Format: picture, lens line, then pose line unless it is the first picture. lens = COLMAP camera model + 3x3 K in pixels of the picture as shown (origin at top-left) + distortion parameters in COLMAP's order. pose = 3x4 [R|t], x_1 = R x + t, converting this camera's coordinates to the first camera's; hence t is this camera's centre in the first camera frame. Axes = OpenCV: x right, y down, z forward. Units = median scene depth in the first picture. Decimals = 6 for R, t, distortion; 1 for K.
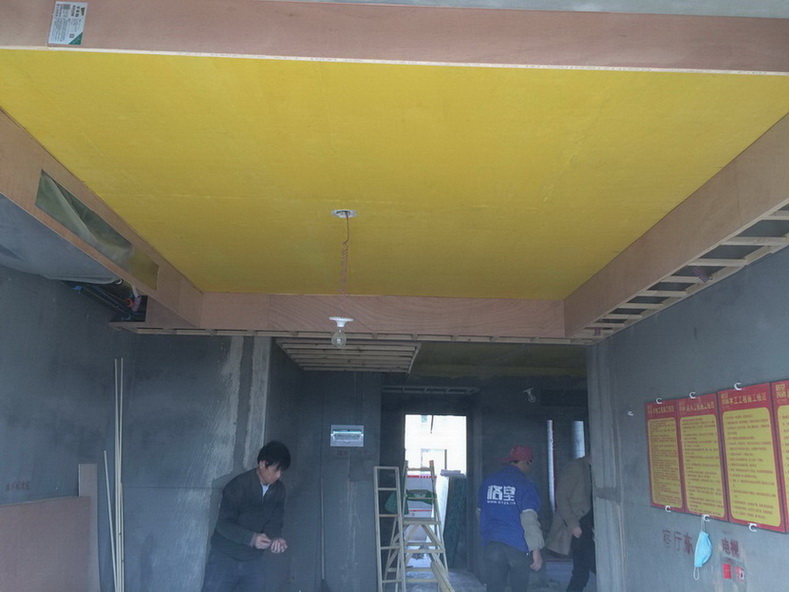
lens RADIAL K [[672.2, 0, 394.4], [0, 672.2, 292.3], [0, 0, 1]] dist [0.078477, -0.104117]
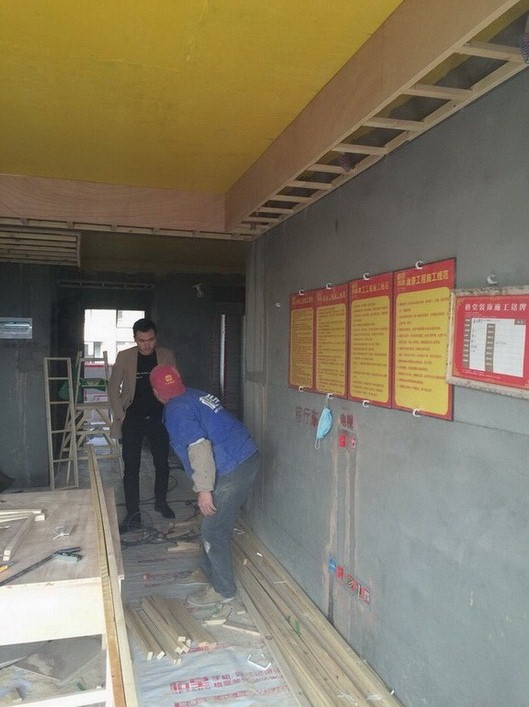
lens RADIAL K [[602.3, 0, 261.3], [0, 602.3, 356.3], [0, 0, 1]] dist [0.078477, -0.104117]
pose [[0.964858, -0.015349, 0.262323, 0.069585], [-0.050673, 0.968686, 0.243062, 0.026811], [-0.257839, -0.247813, 0.933867, 0.096949]]
